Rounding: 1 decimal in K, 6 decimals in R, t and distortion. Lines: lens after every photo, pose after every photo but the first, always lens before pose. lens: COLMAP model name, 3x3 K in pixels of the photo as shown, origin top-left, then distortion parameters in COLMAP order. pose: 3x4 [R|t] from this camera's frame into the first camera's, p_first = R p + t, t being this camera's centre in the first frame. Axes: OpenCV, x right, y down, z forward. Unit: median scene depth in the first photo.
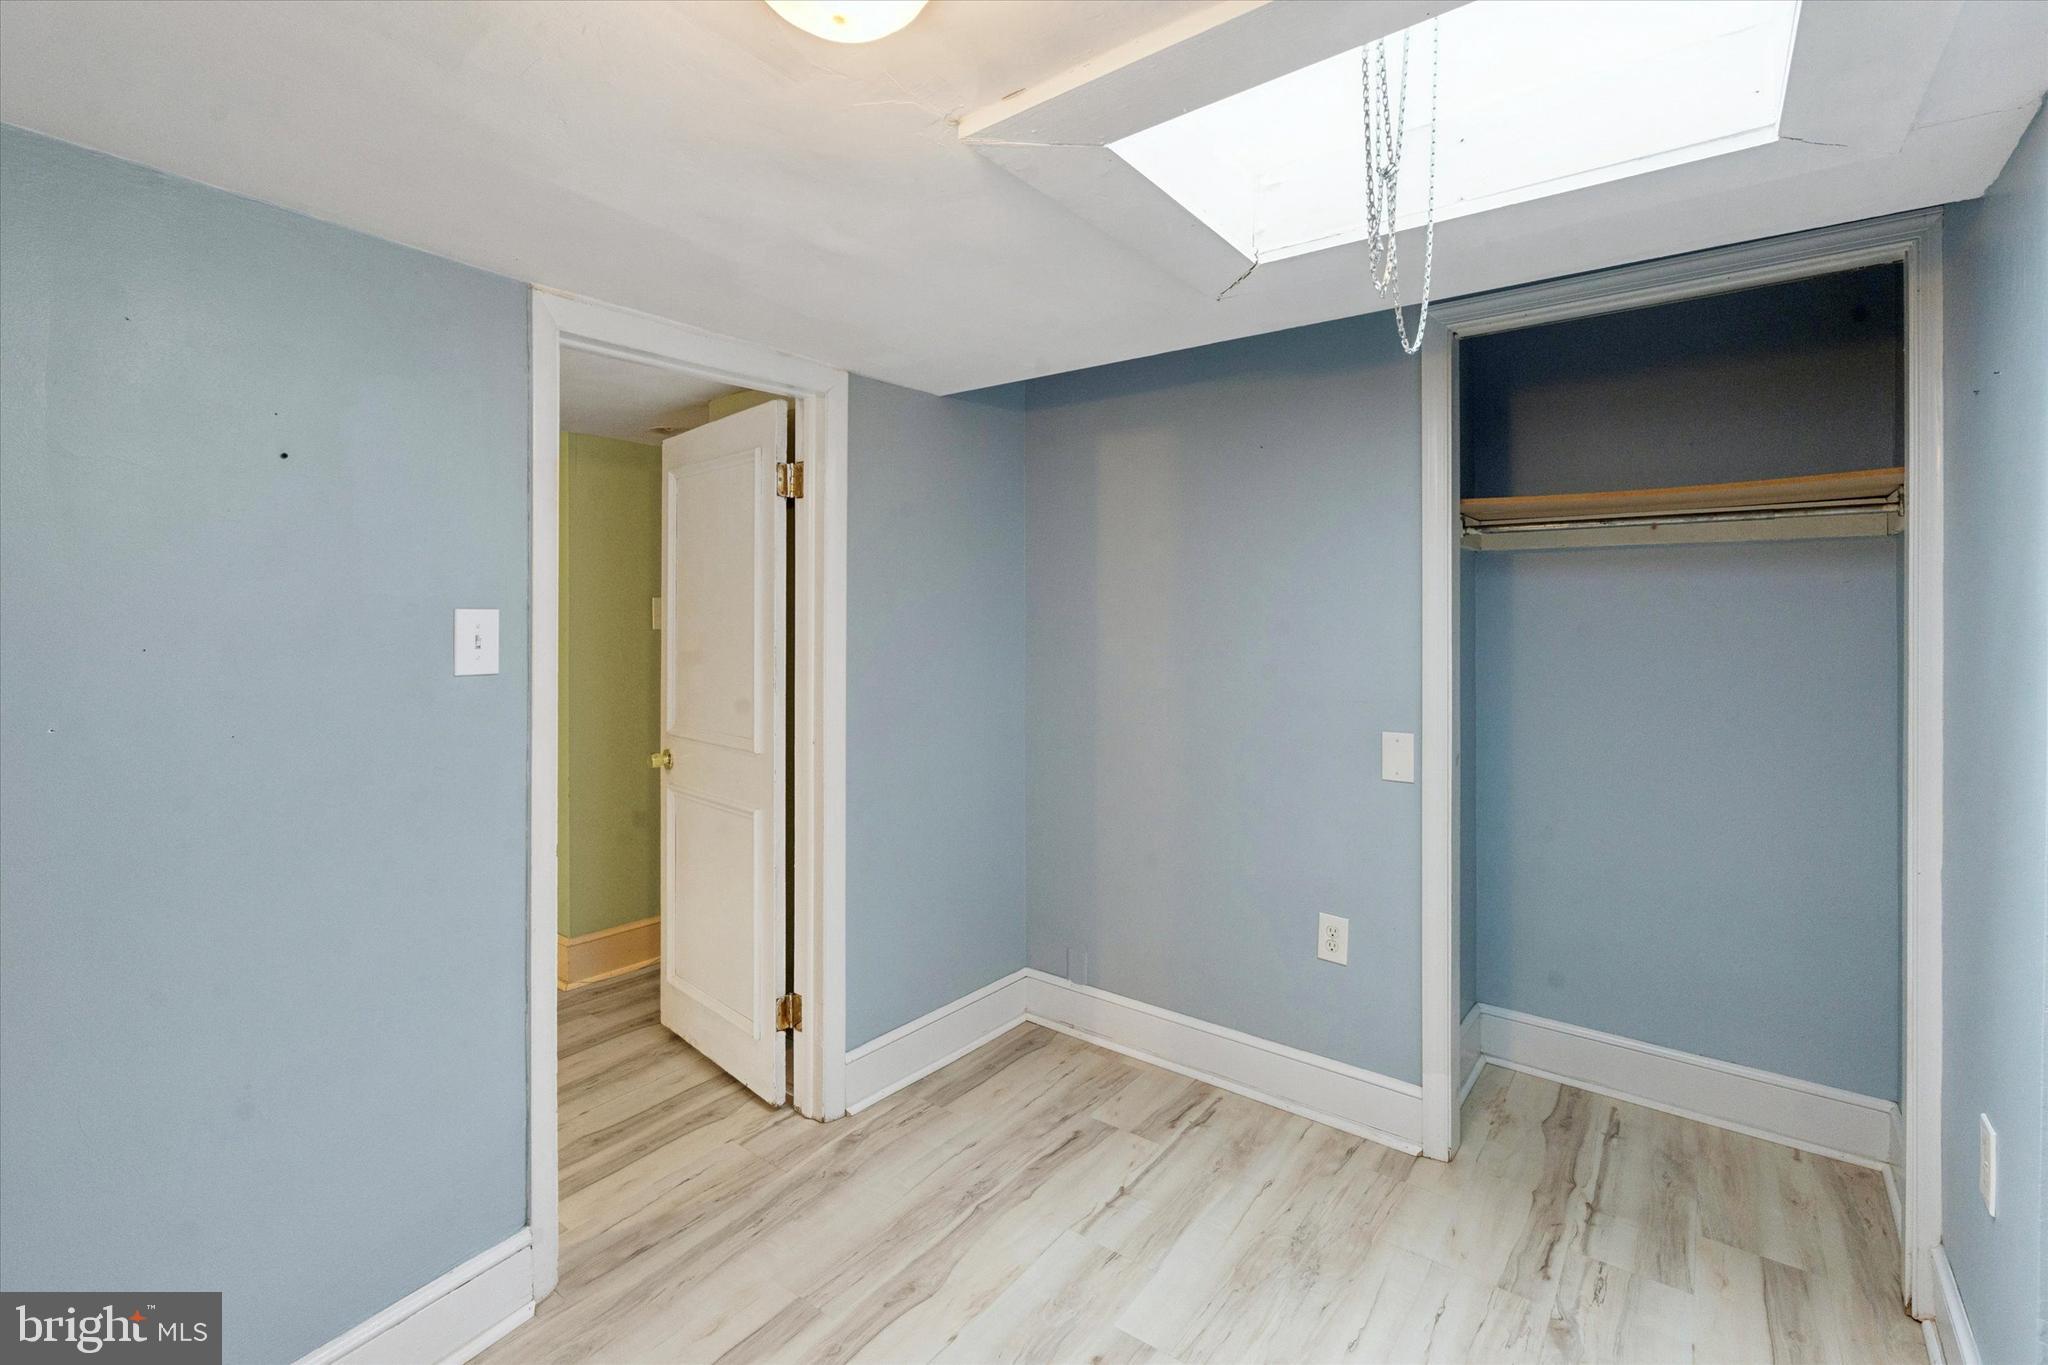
lens RADIAL K [[904.3, 0, 1029.8], [0, 904.3, 625.6], [0, 0, 1]] dist [-0.010063, 0.000301]
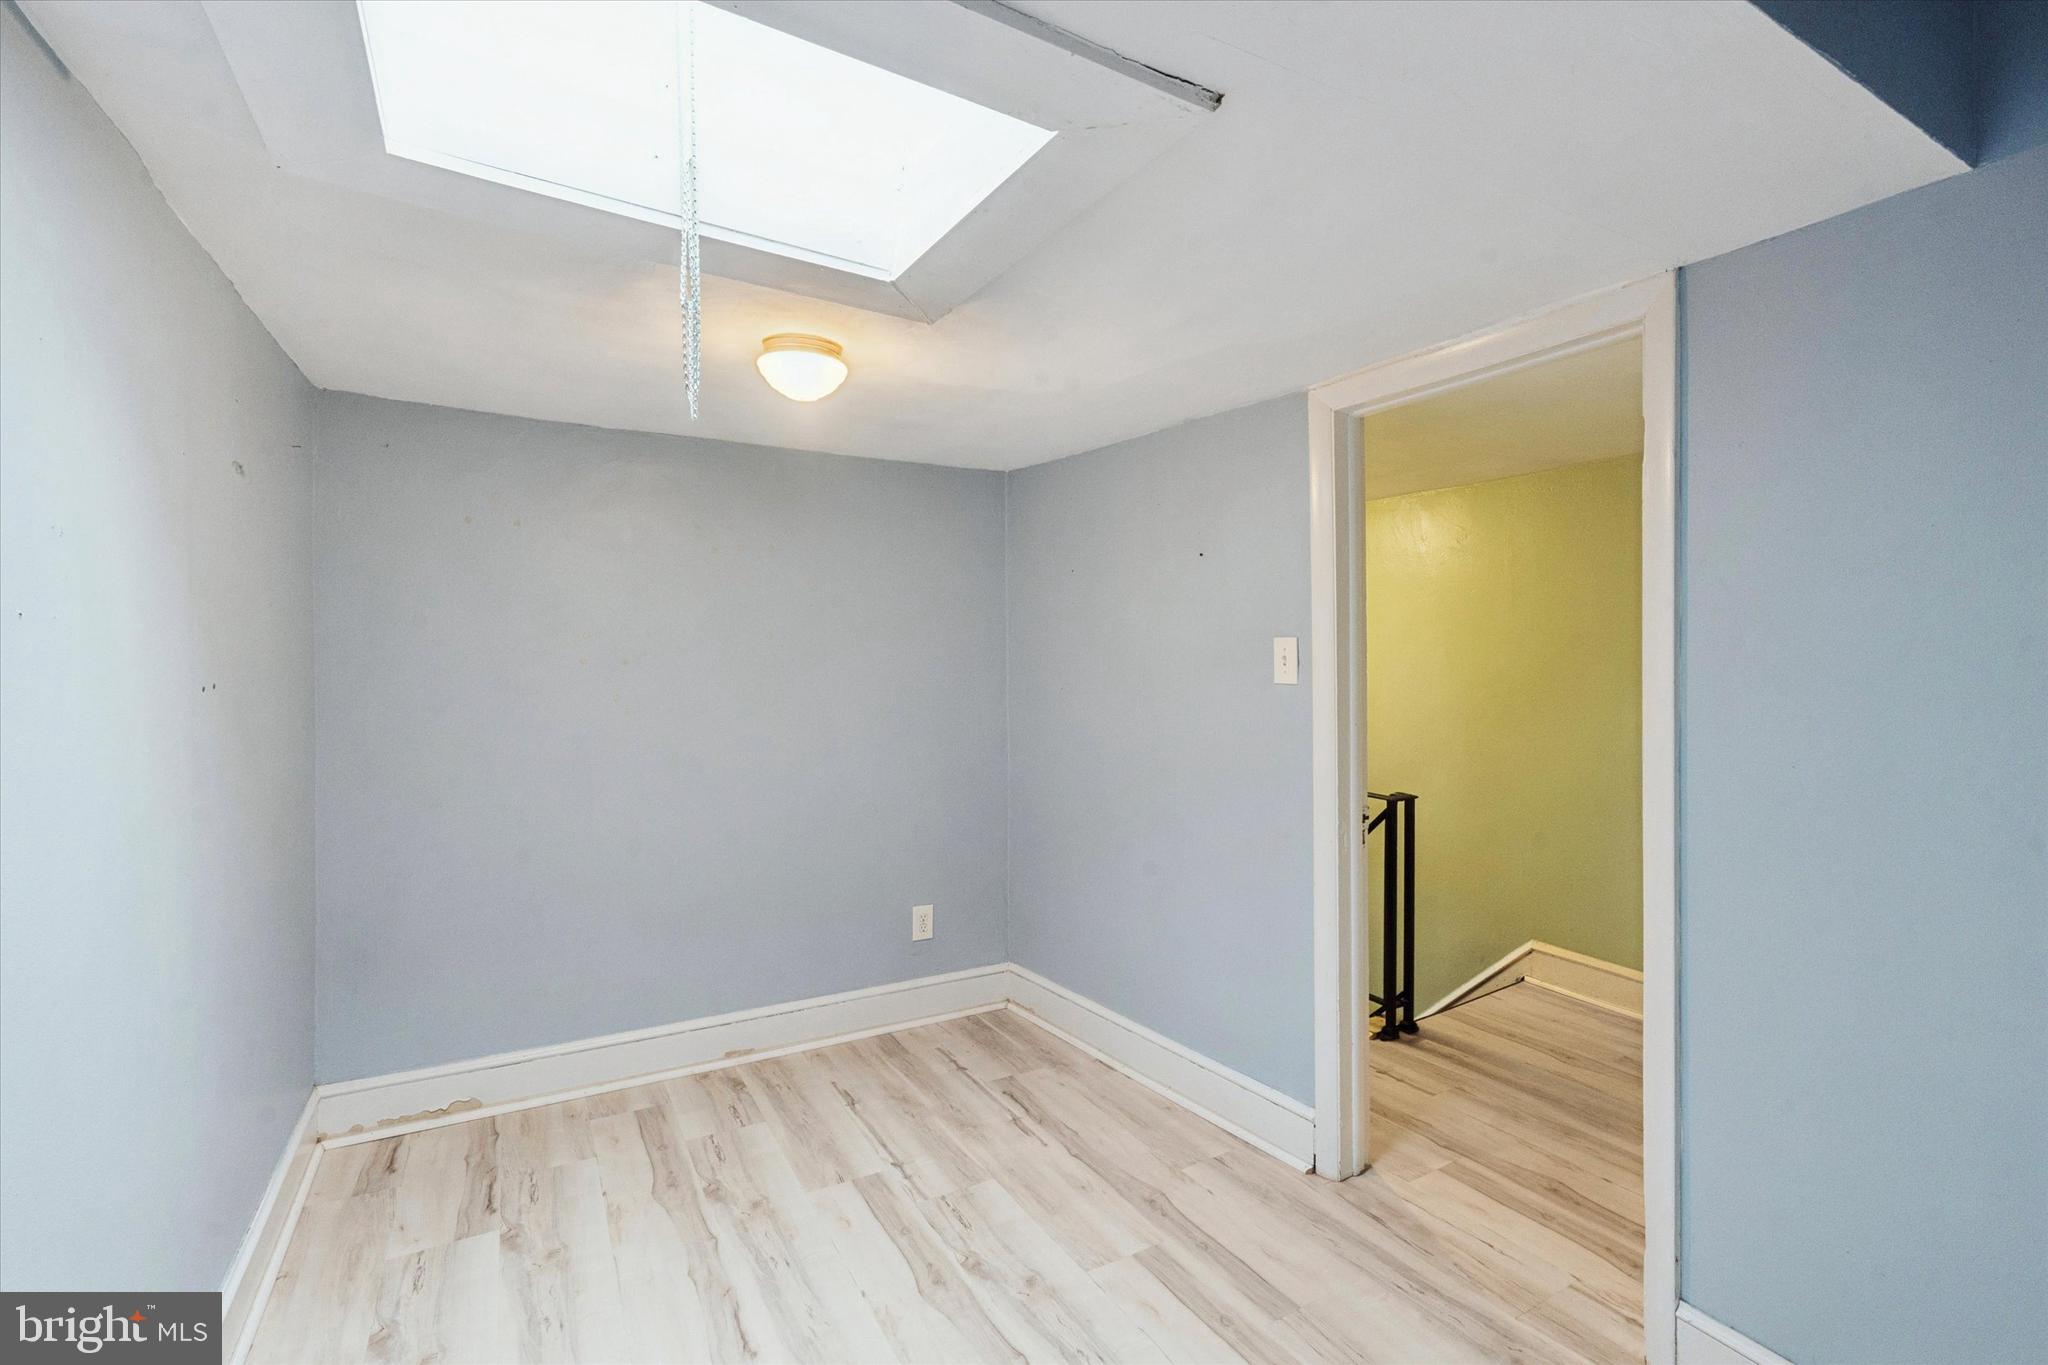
lens RADIAL K [[904.3, 0, 1022.9], [0, 904.3, 667.7], [0, 0, 1]] dist [-0.010063, 0.000301]
pose [[-0.404093, 0.012136, -0.914637, 0.757544], [-0.008011, 0.999827, 0.016806, 0.007675], [0.914683, 0.014119, -0.403926, 1.064425]]
